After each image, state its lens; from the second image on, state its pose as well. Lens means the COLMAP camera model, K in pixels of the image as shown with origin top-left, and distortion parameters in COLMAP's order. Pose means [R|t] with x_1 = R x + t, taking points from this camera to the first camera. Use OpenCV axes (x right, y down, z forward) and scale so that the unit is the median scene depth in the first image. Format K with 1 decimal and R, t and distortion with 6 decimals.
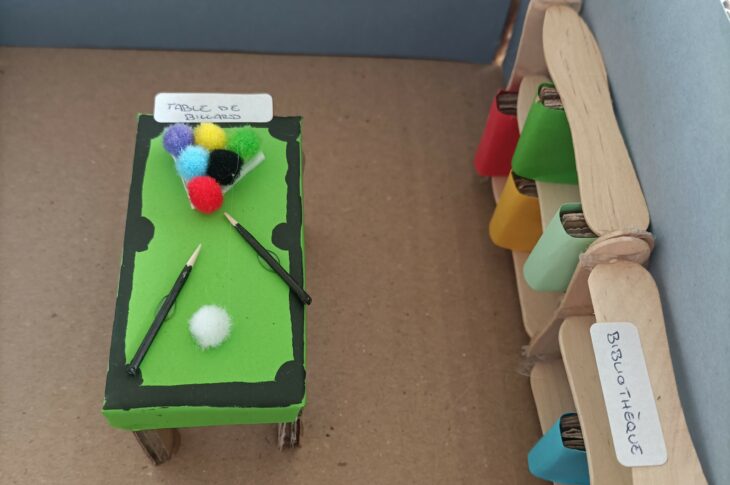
lens RADIAL K [[777.4, 0, 364.8], [0, 777.4, 242.9], [0, 0, 1]] dist [0.013298, 0.000000]
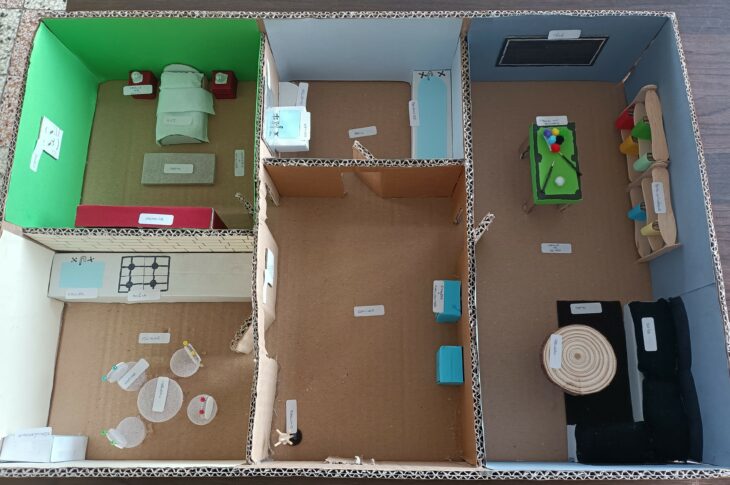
lens RADIAL K [[609.2, 0, 365.6], [0, 609.2, 241.6], [0, 0, 1]] dist [-0.045314, 0.029182]
pose [[0.992909, 0.021051, -0.117001, -0.805770], [0.012008, 0.961403, 0.274883, -0.470461], [0.118271, -0.274339, 0.954332, -2.248847]]
